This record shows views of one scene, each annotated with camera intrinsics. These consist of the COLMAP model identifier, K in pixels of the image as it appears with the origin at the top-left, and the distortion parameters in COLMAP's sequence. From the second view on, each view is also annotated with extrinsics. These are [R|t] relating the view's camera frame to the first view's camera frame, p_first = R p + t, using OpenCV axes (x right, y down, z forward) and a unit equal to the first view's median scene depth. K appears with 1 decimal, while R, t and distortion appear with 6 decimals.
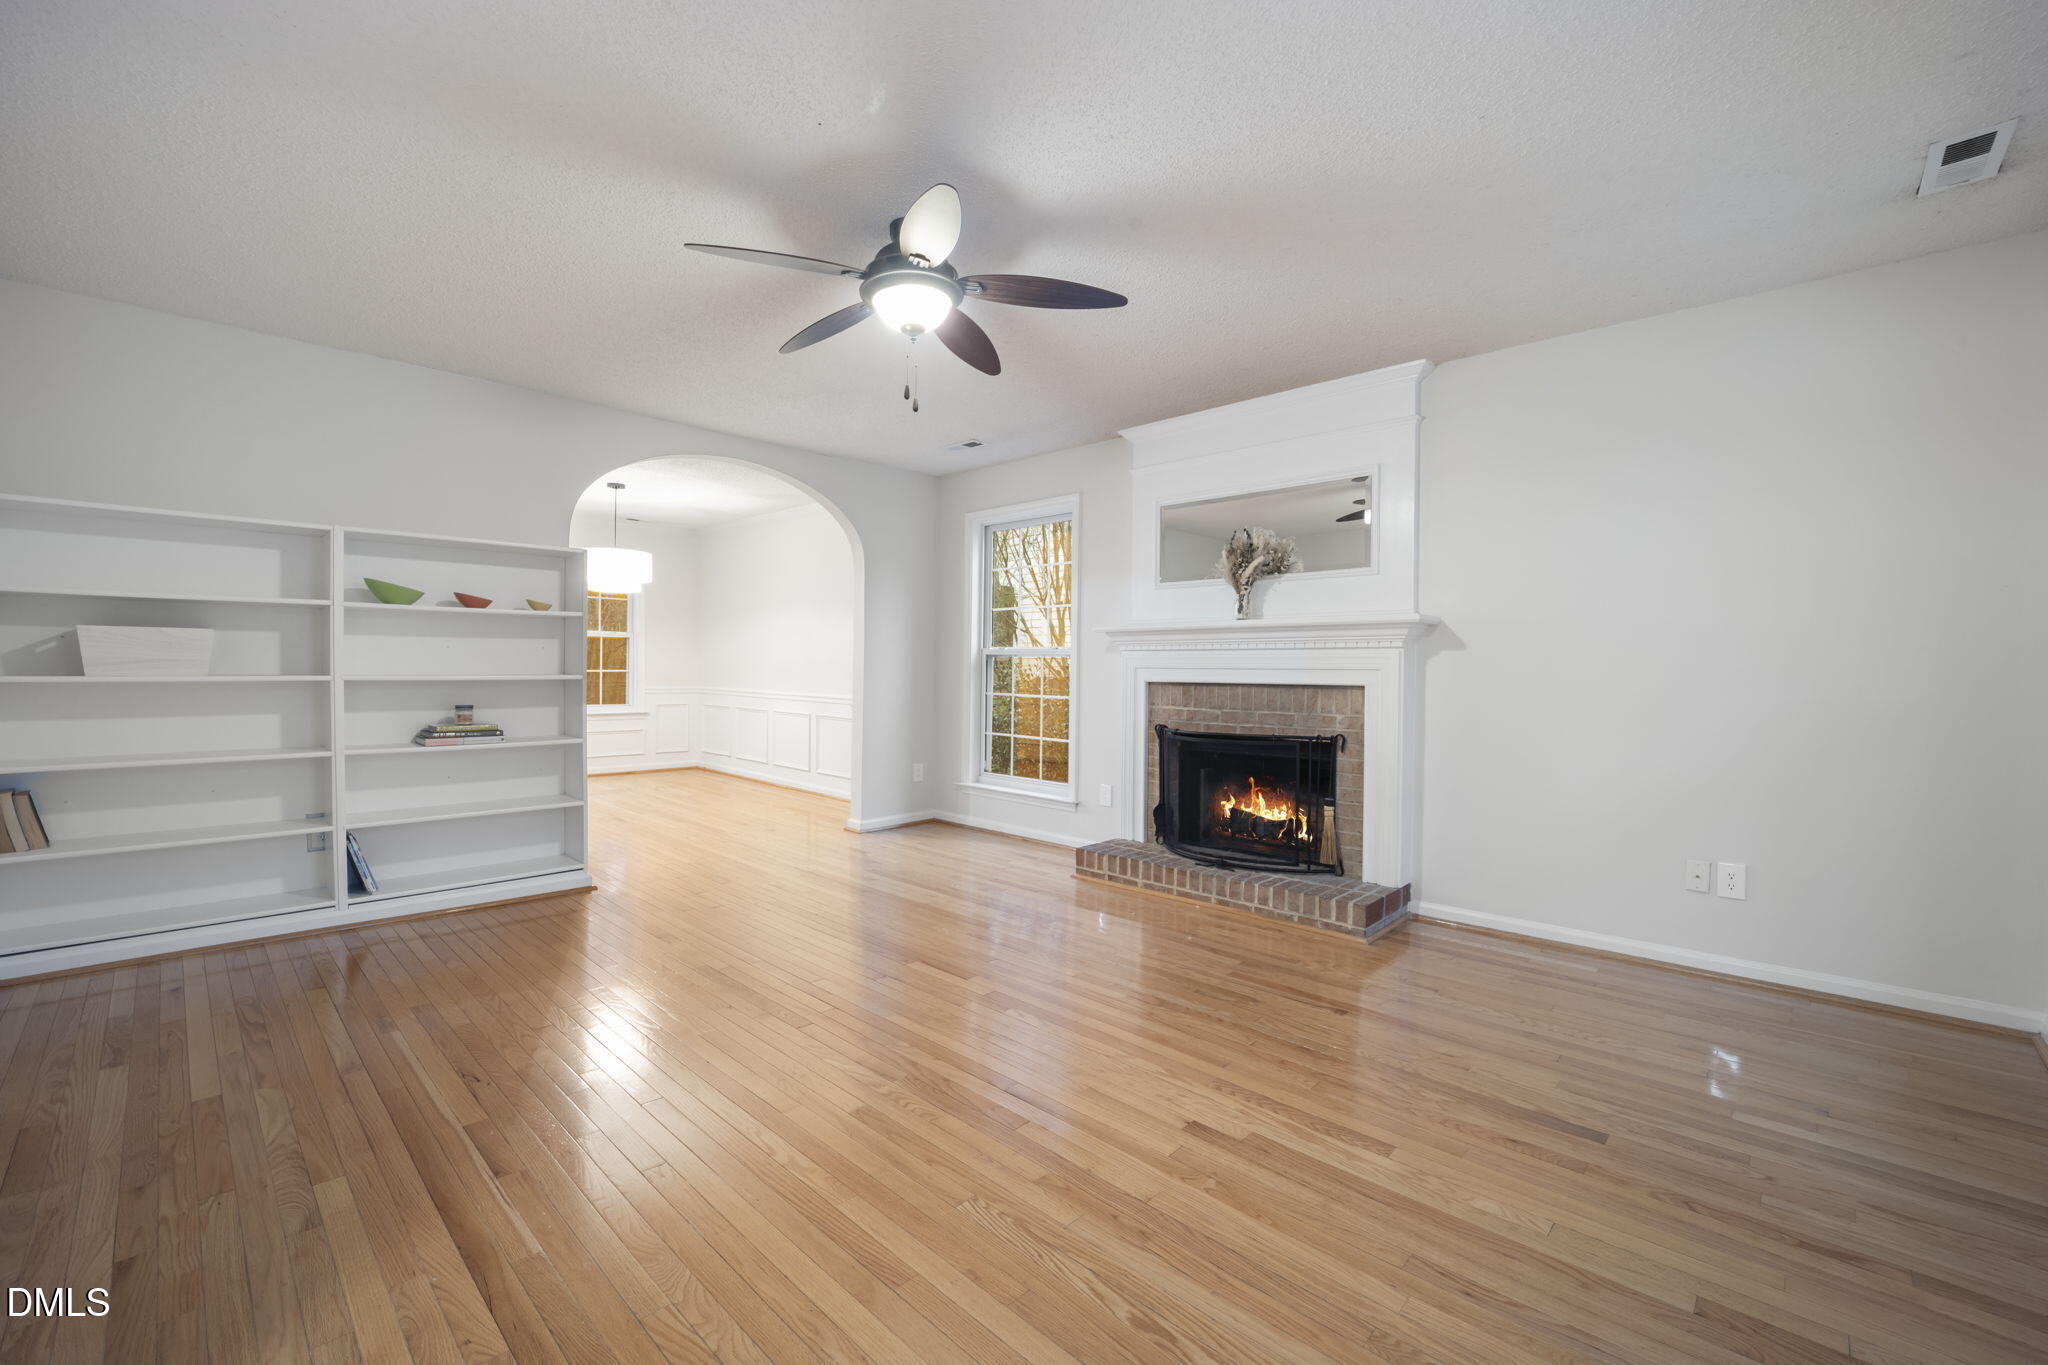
lens RADIAL K [[834.7, 0, 1027.7], [0, 834.7, 685.9], [0, 0, 1]] dist [-0.016883, -0.000095]
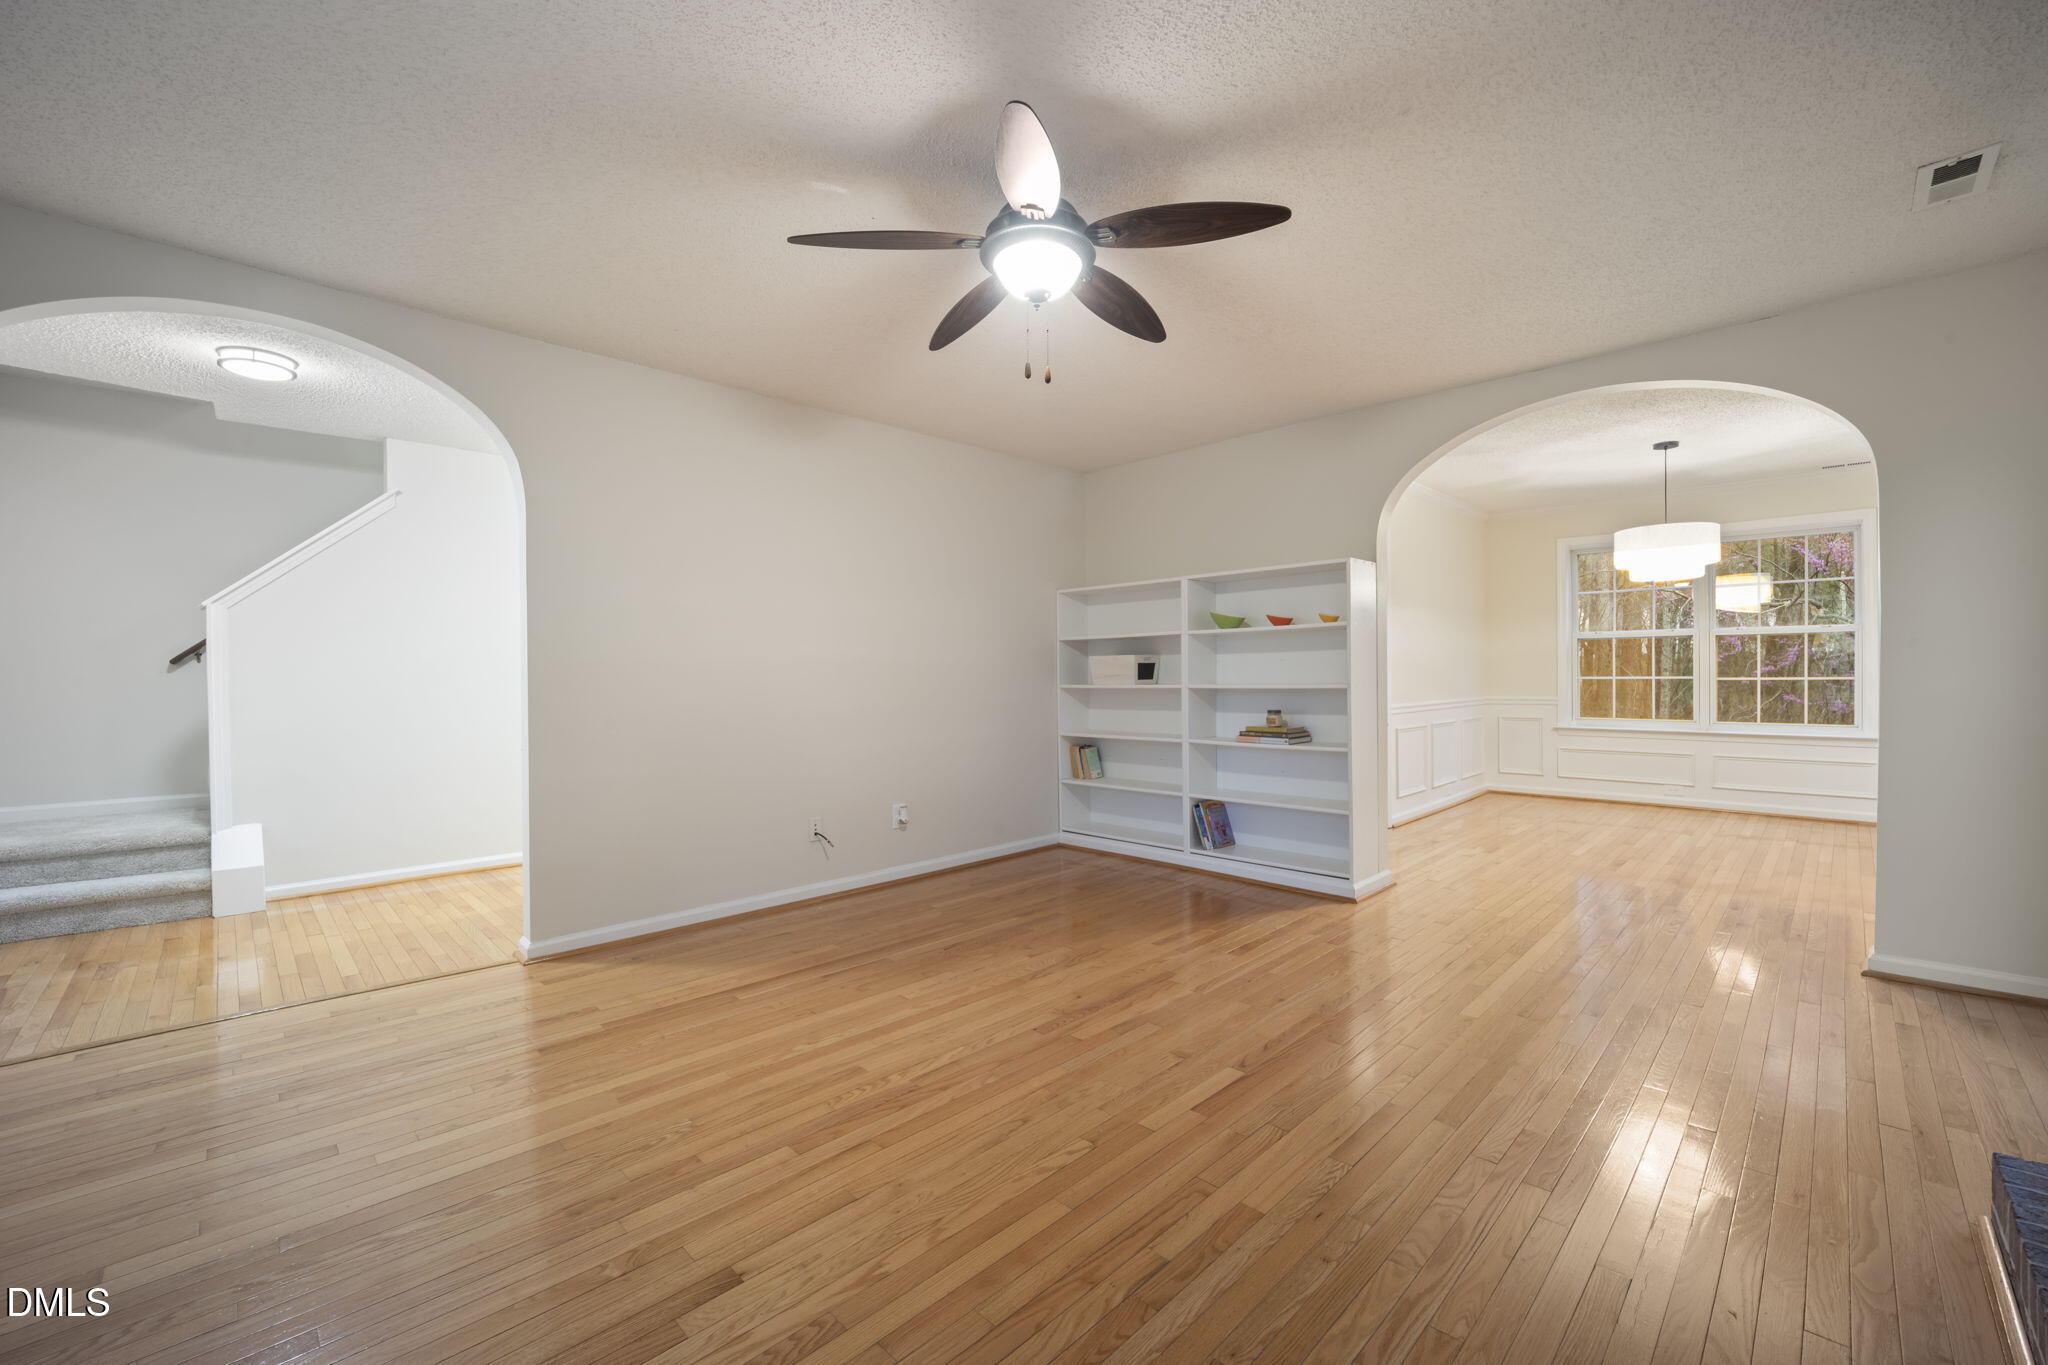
lens RADIAL K [[834.7, 0, 1022.9], [0, 834.7, 673.5], [0, 0, 1]] dist [-0.016883, -0.000095]
pose [[-0.030258, -0.013753, -0.999448, 0.503308], [-0.012212, 0.999836, -0.013389, -0.008336], [0.999468, 0.011800, -0.030421, 0.677420]]
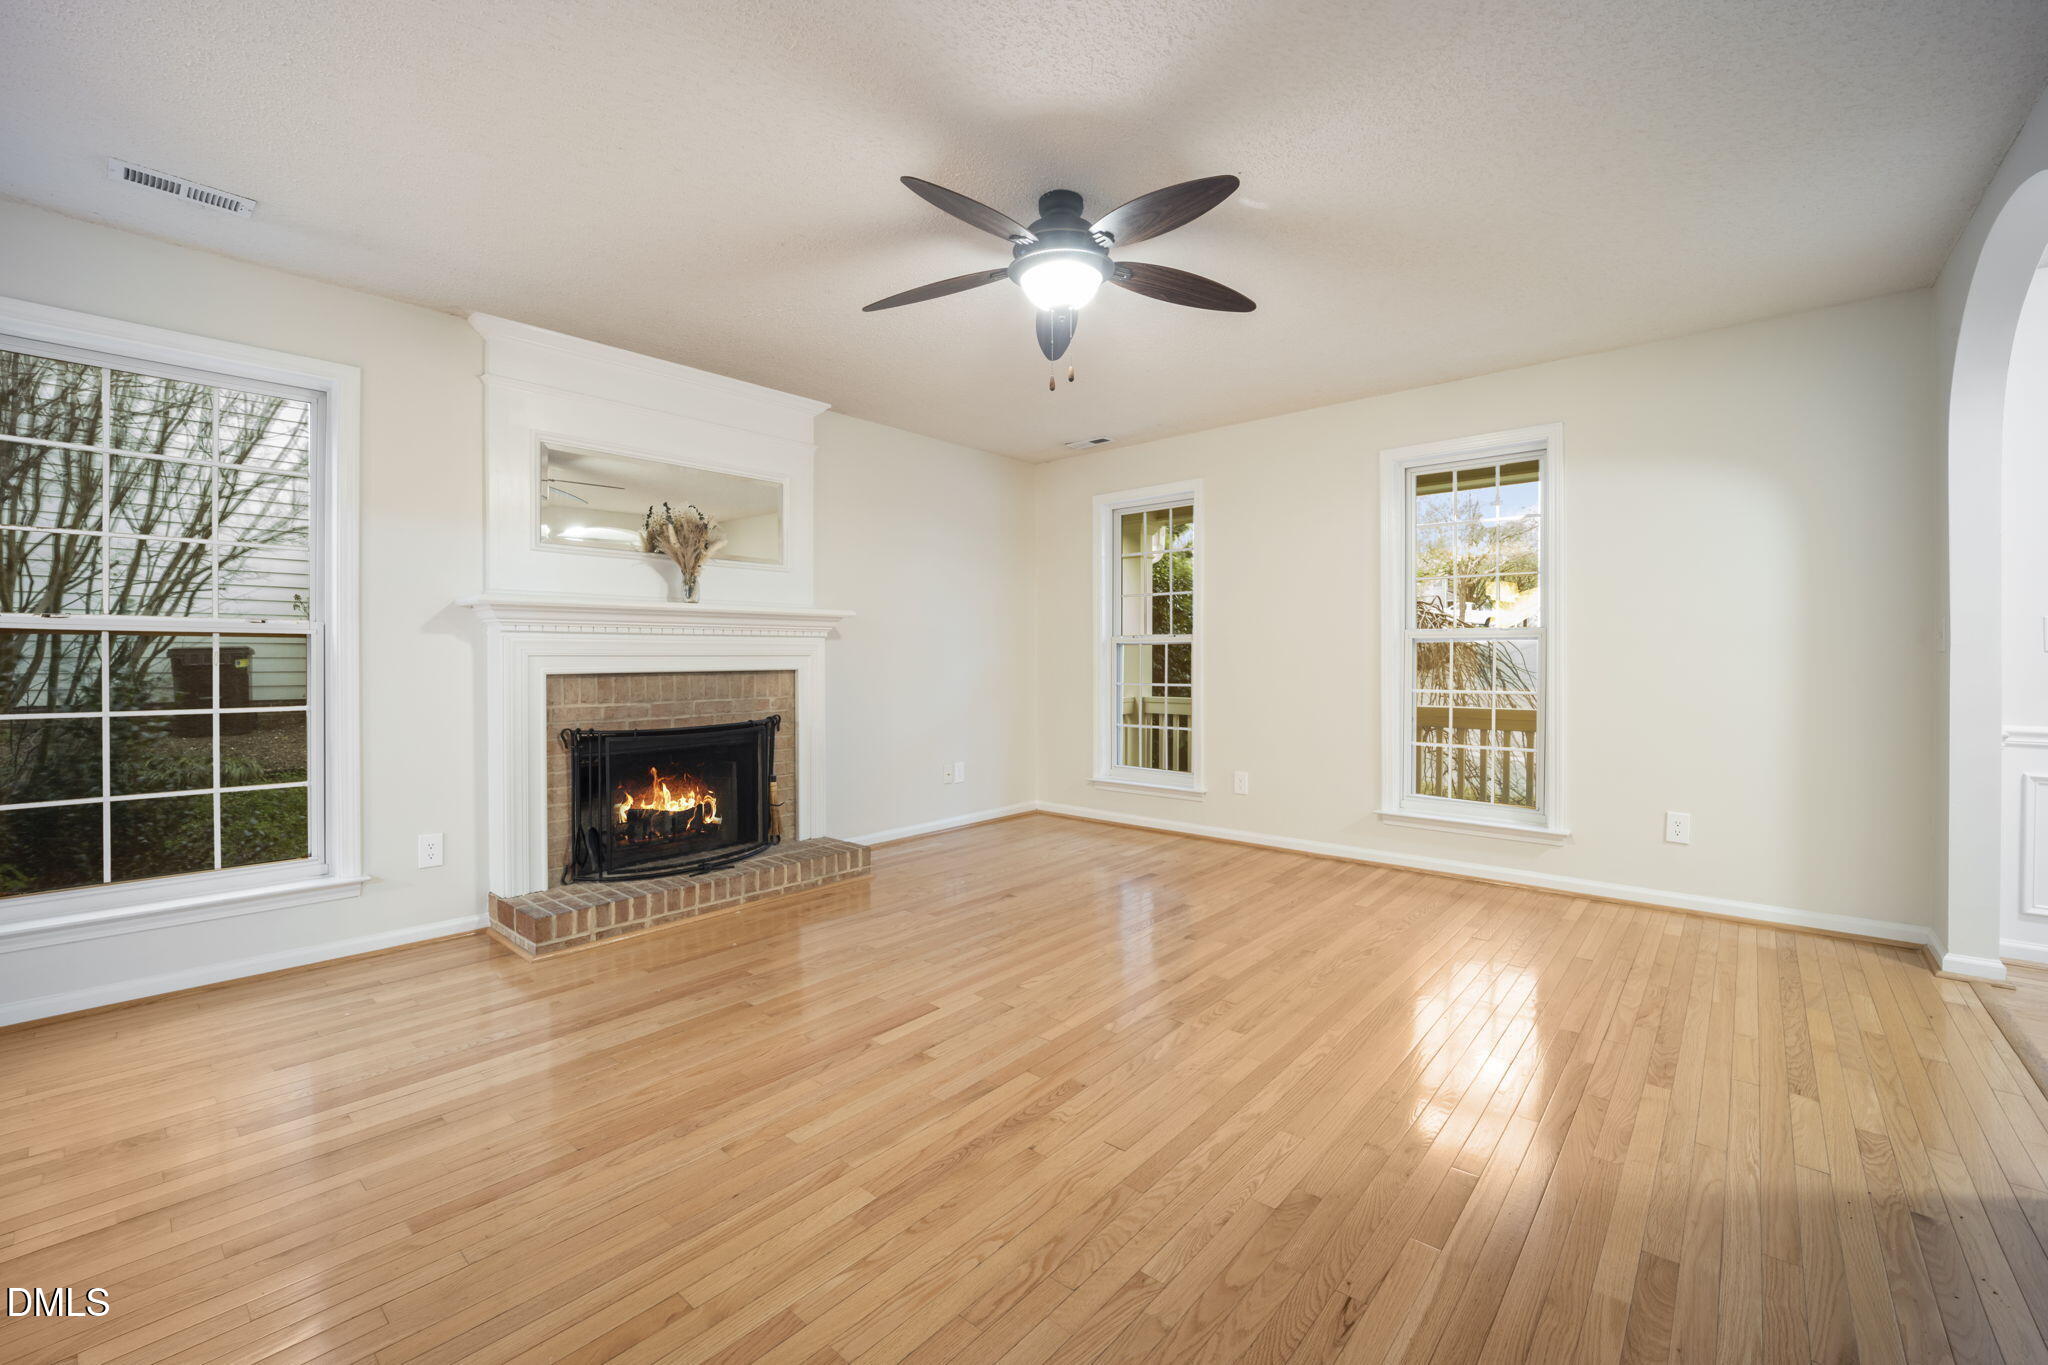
lens RADIAL K [[834.7, 0, 1017.8], [0, 834.7, 666.1], [0, 0, 1]] dist [-0.016883, -0.000095]
pose [[-0.033391, -0.020748, 0.999227, -0.741620], [0.021623, 0.999535, 0.021476, -0.022991], [-0.999208, 0.022323, -0.032927, 0.727339]]
